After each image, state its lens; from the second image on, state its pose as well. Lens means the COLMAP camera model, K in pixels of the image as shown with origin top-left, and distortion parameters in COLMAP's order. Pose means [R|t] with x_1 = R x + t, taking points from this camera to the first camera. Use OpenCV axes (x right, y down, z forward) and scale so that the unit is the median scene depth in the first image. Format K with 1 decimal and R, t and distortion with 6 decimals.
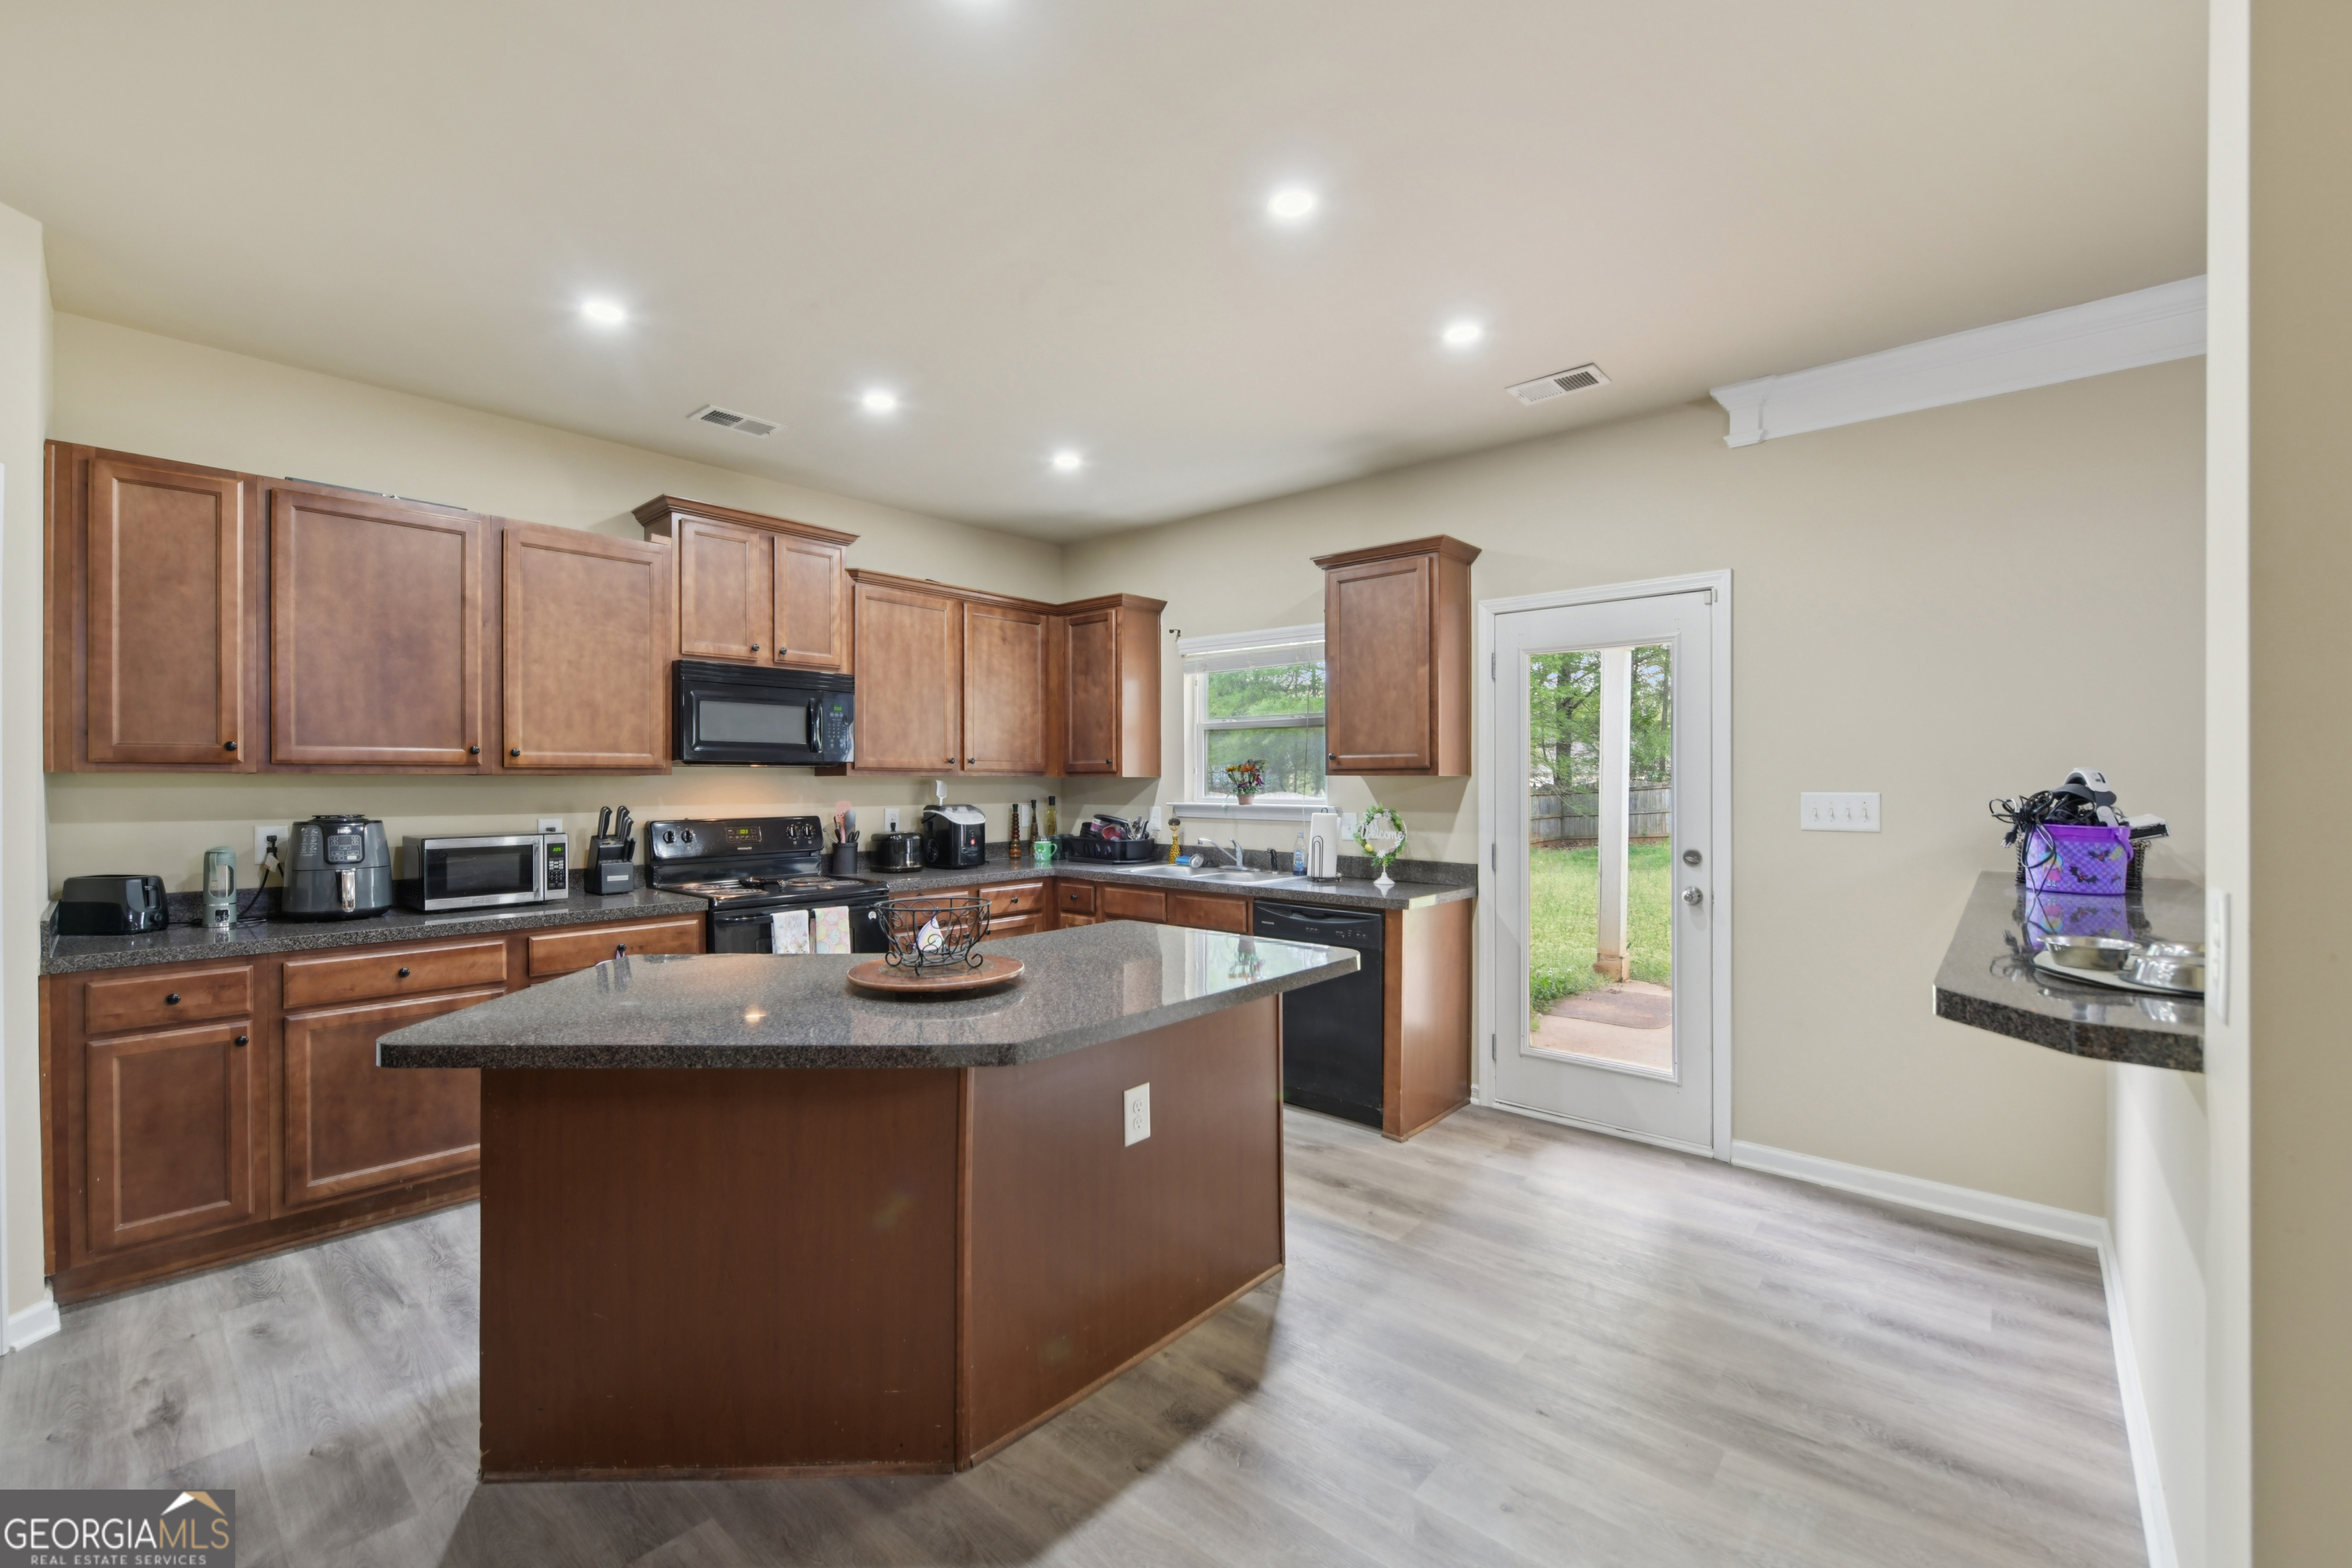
lens RADIAL K [[977.6, 0, 1166.5], [0, 977.6, 776.3], [0, 0, 1]] dist [-0.004585, -0.001515]
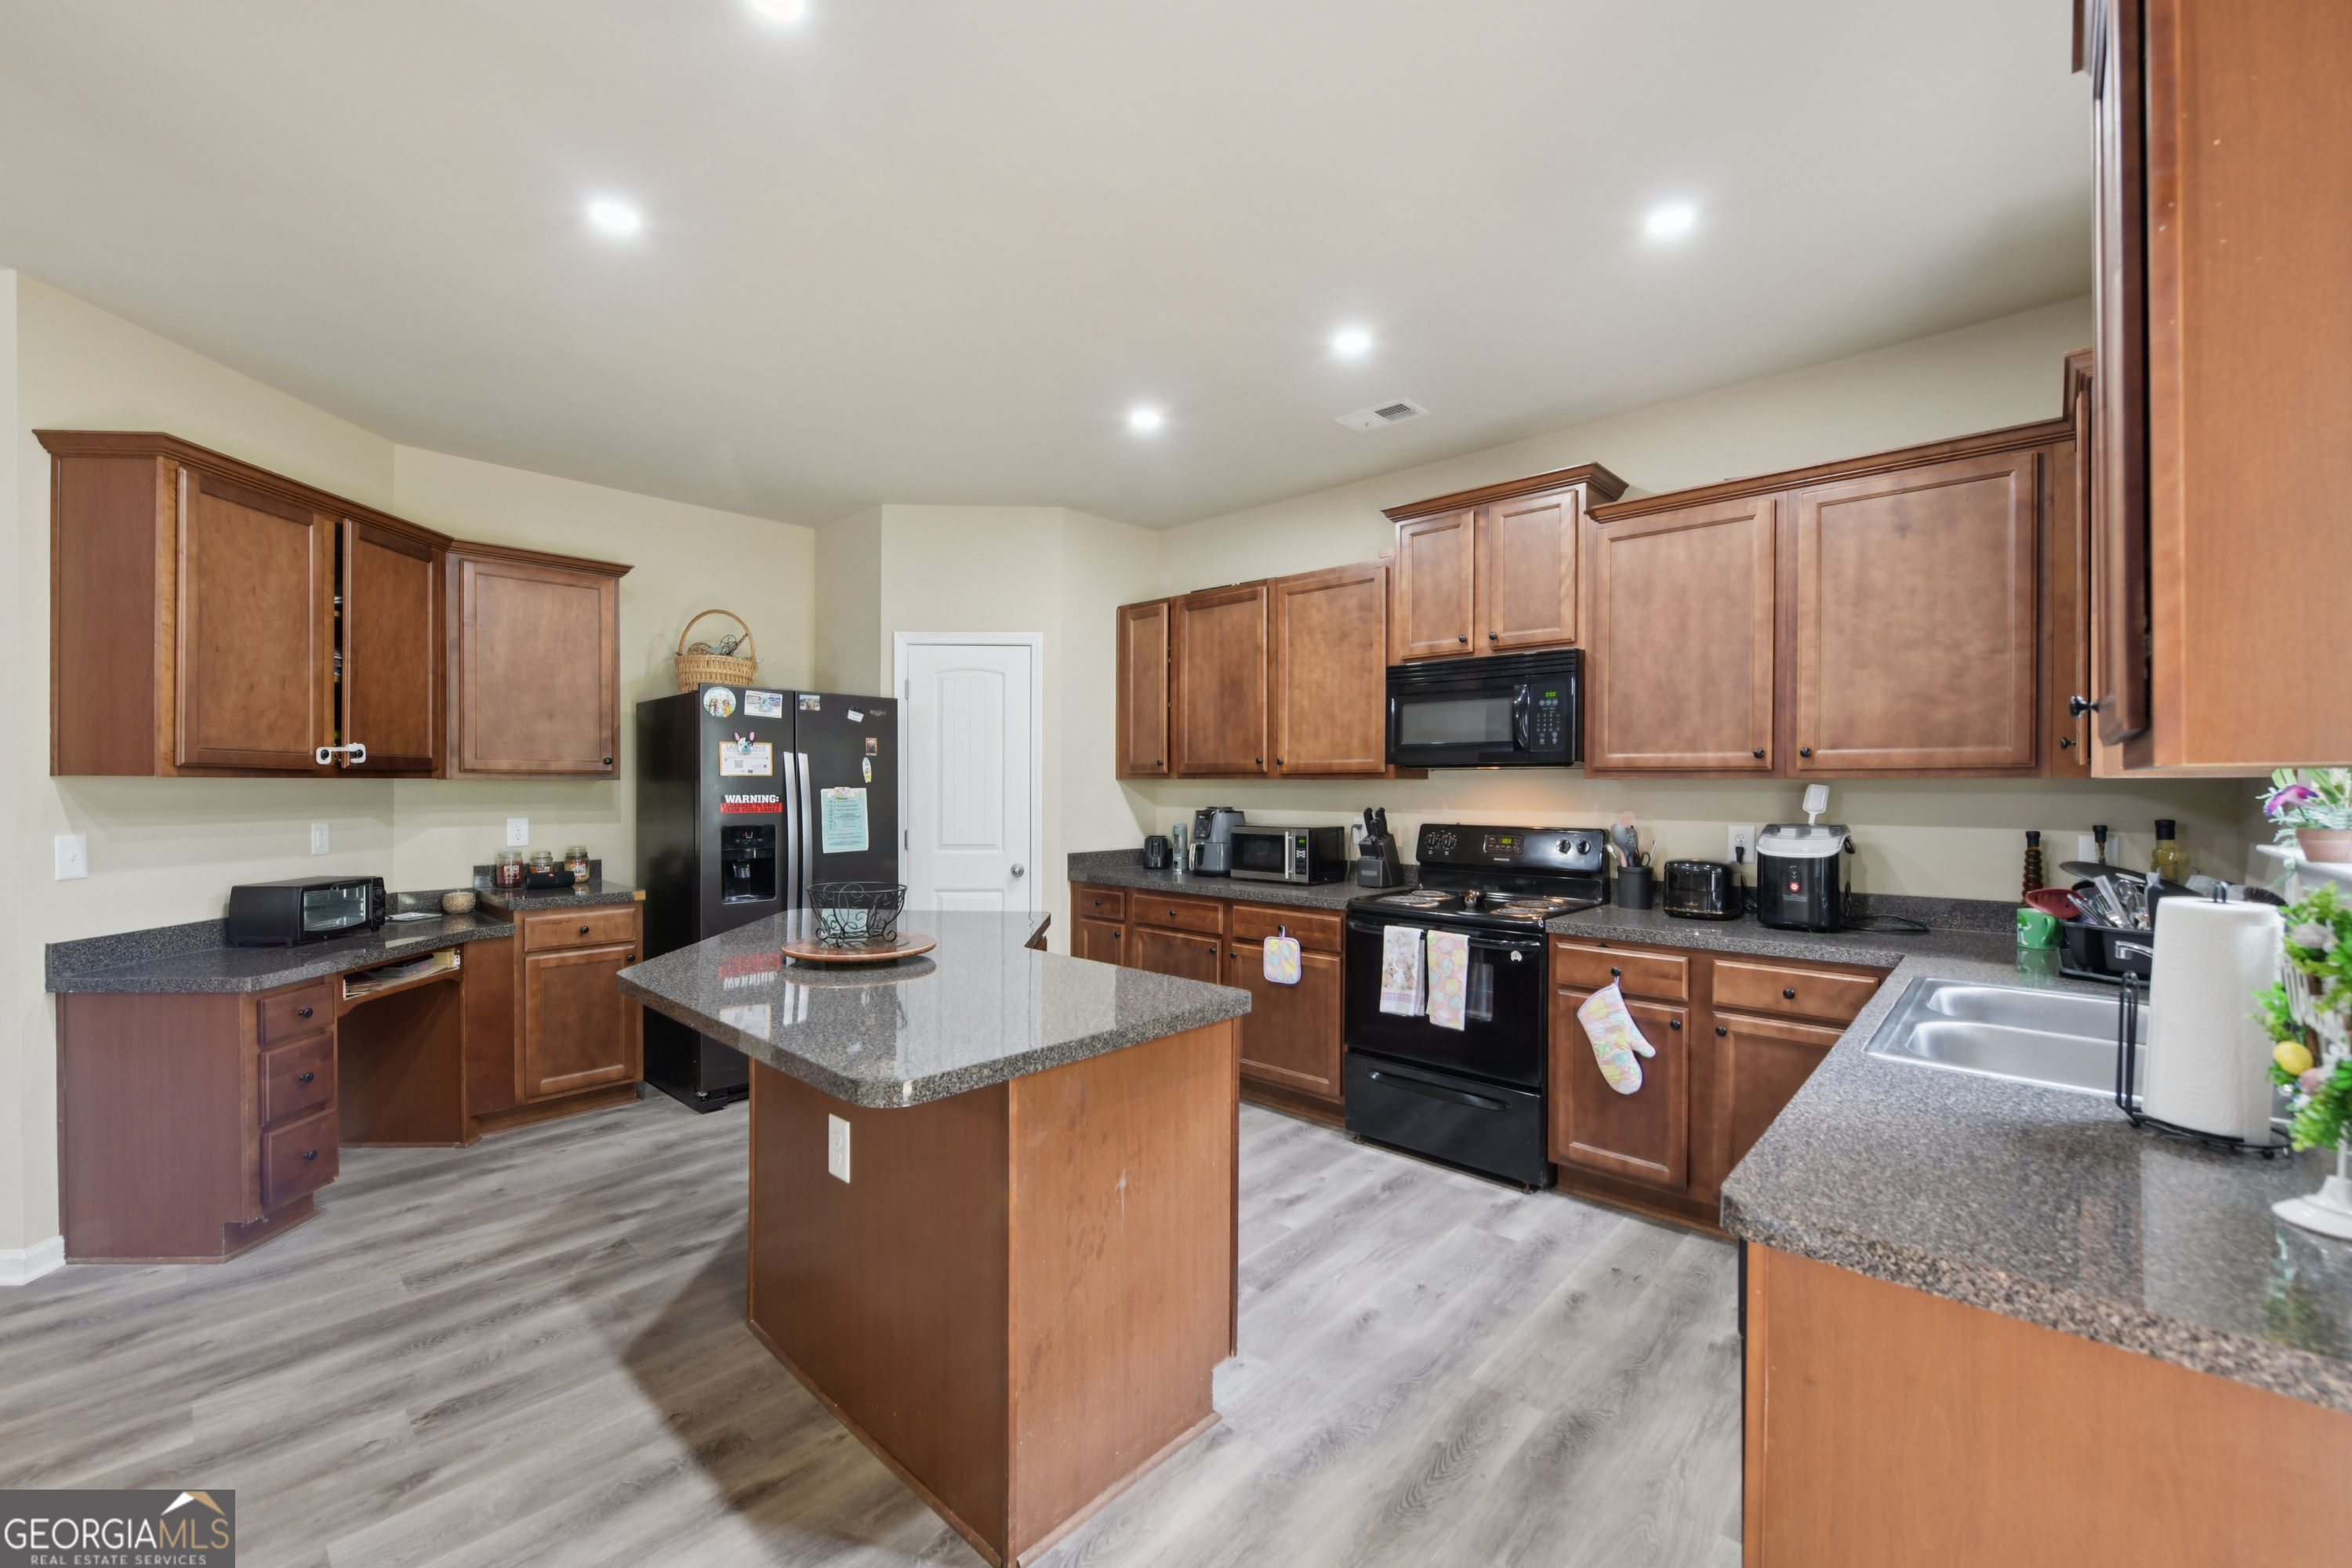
lens RADIAL K [[935.6, 0, 1179.8], [0, 935.6, 793.5], [0, 0, 1]] dist [-0.009475, 0.000058]
pose [[-0.042461, 0.013094, -0.999012, 0.464883], [0.001427, 0.999914, 0.013045, 0.001383], [0.999097, -0.000872, -0.042476, 0.764601]]
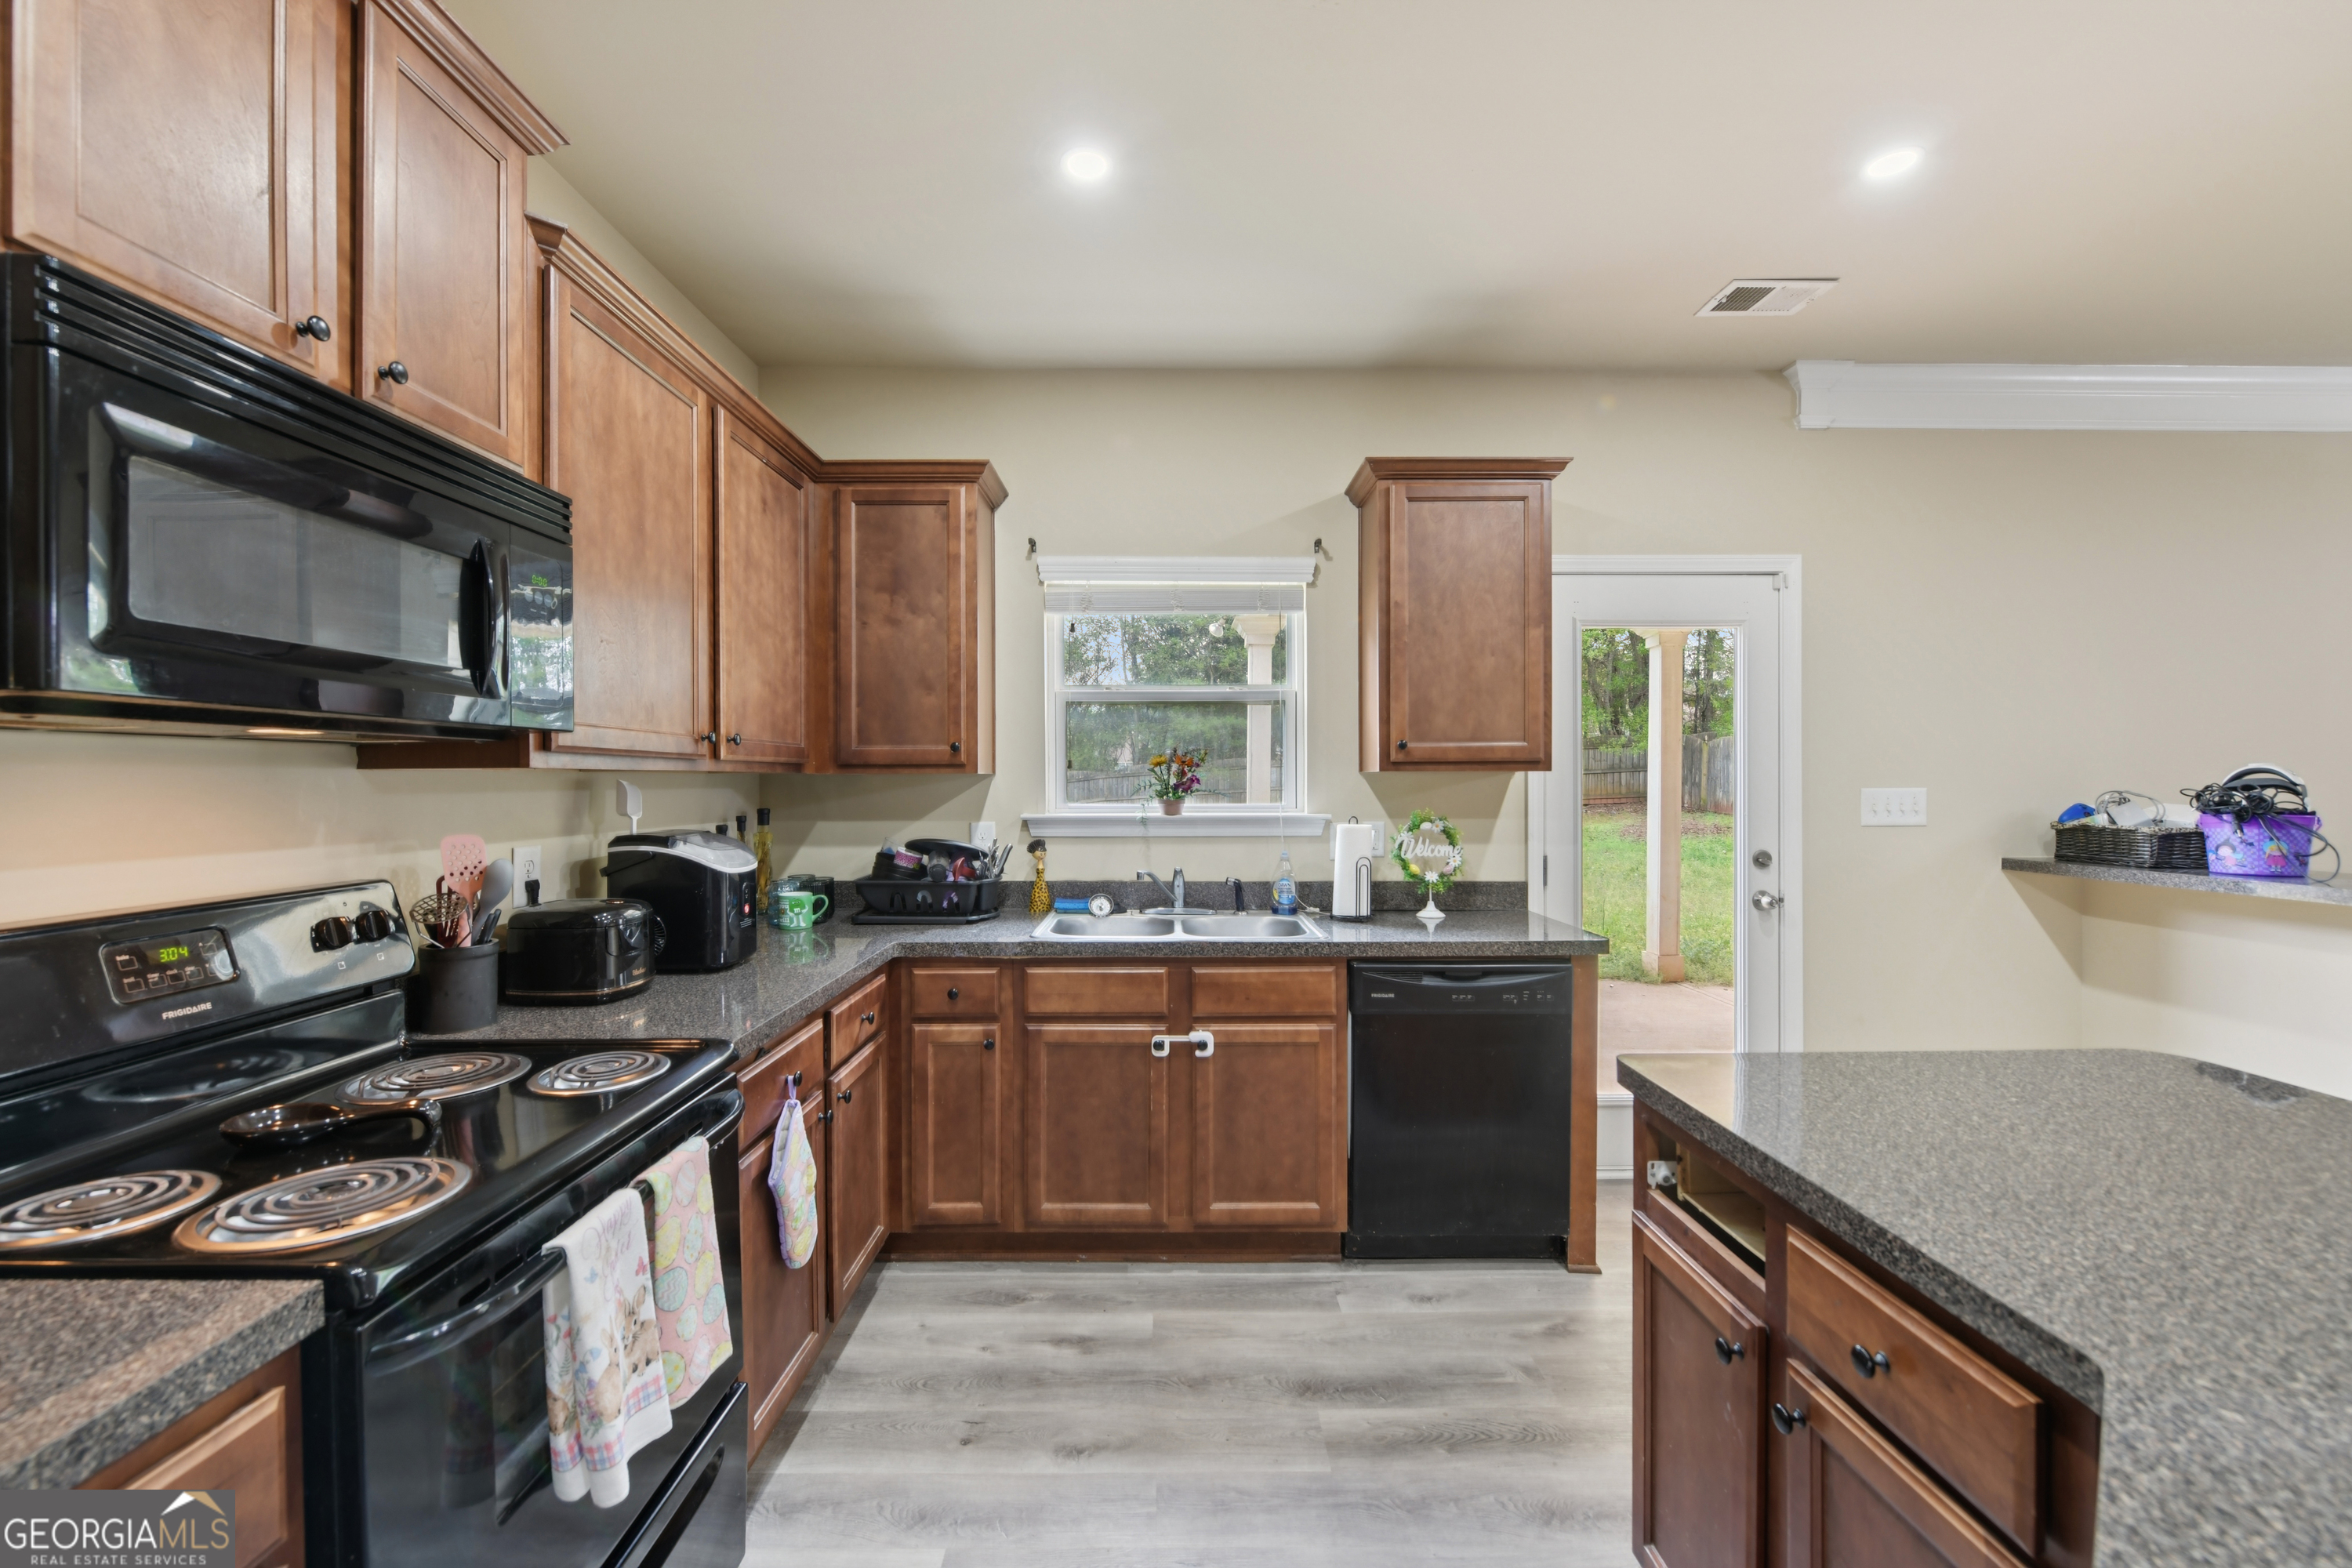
lens RADIAL K [[935.6, 0, 1174.9], [0, 935.6, 782.3], [0, 0, 1]] dist [-0.009475, 0.000058]
pose [[0.747441, -0.003076, 0.664321, -0.408939], [0.001232, 0.999994, 0.003244, 0.005050], [-0.664327, -0.001606, 0.747440, 0.614633]]
